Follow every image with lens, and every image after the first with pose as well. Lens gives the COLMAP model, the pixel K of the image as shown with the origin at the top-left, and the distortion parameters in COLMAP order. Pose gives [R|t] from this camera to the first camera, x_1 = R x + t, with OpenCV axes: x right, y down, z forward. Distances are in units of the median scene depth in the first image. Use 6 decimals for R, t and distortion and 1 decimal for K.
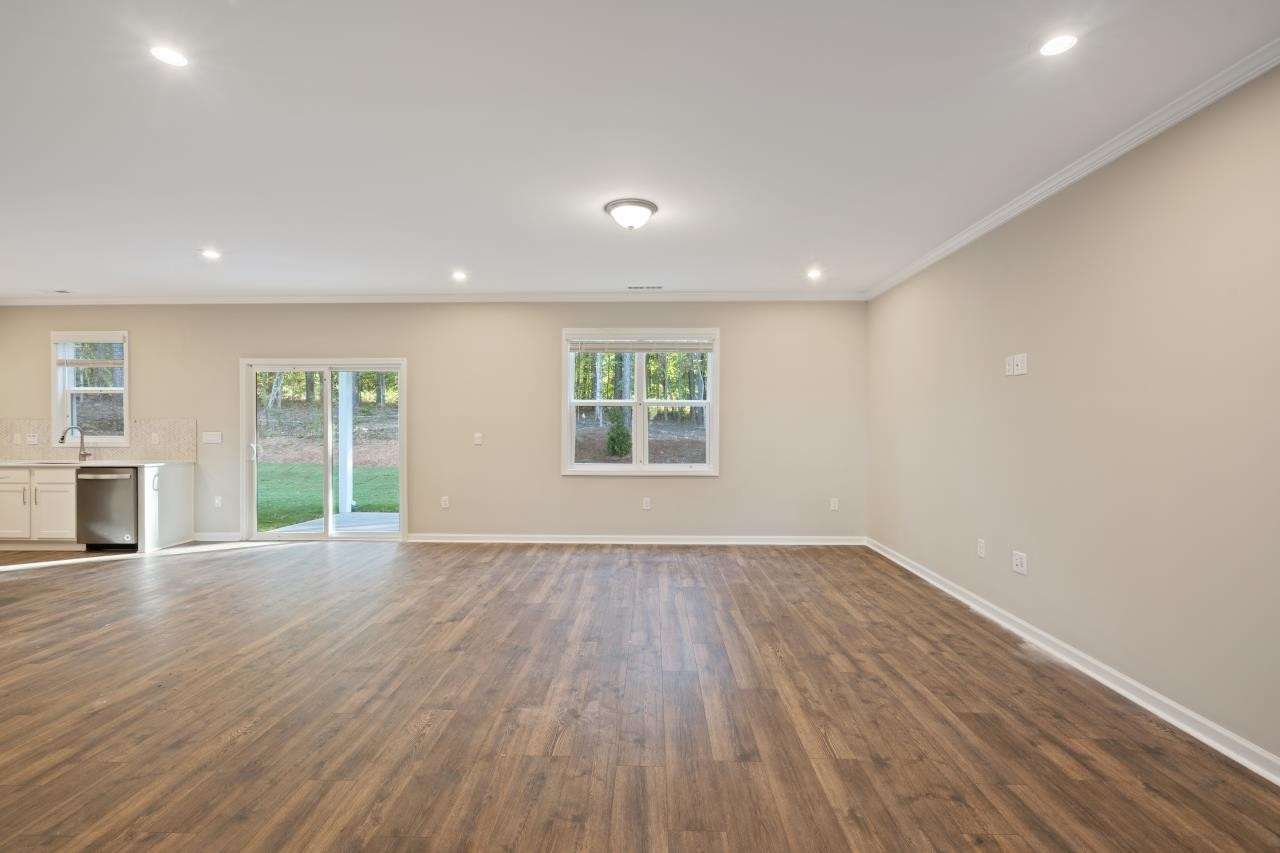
lens RADIAL K [[576.1, 0, 640.0], [0, 576.1, 426.5], [0, 0, 1]] dist [-0.002002, 0.000270]
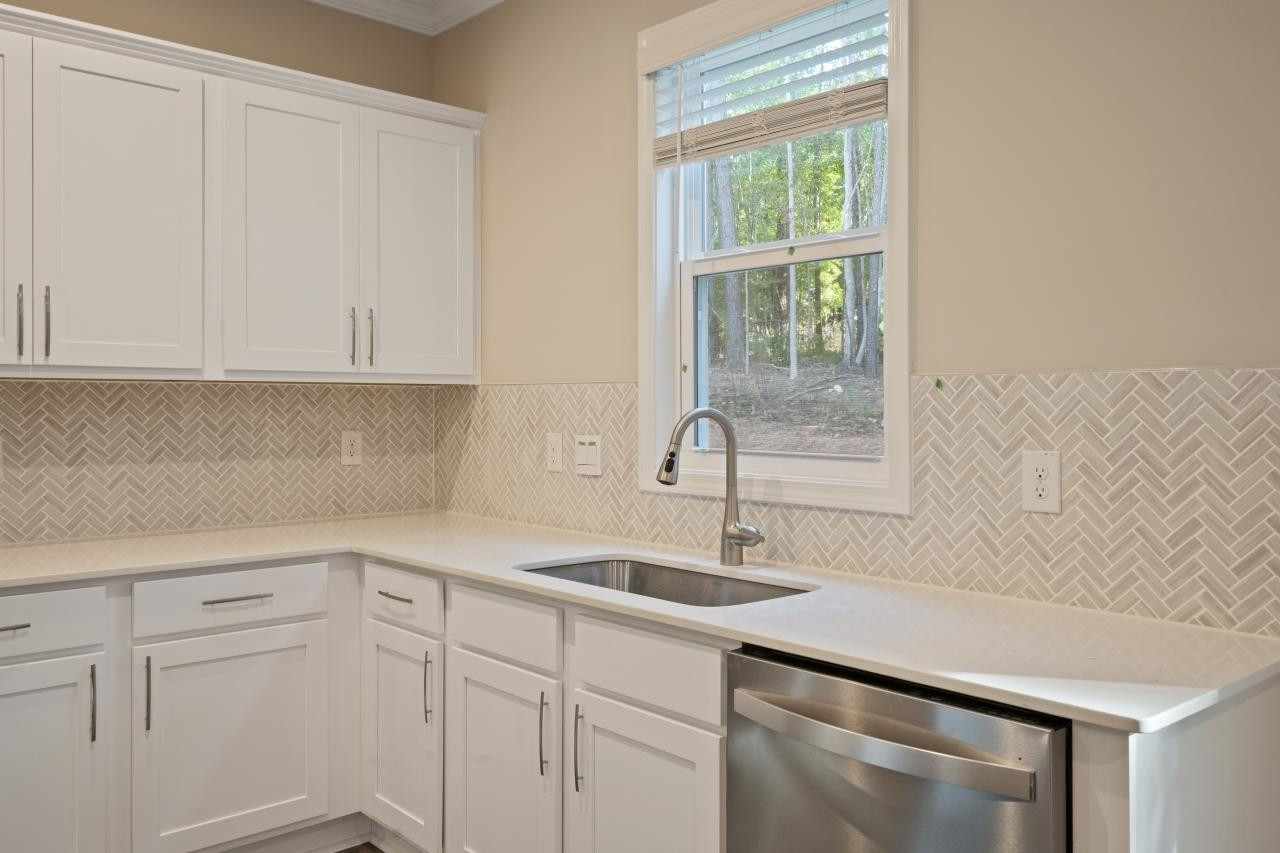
lens RADIAL K [[1021.8, 0, 637.7], [0, 1021.8, 412.4], [0, 0, 1]] dist [0.005054, 0.006299]
pose [[0.685510, 0.006616, -0.728033, -0.745705], [-0.004447, 0.999978, 0.004900, -0.000826], [0.728049, -0.000122, 0.685525, 0.740955]]
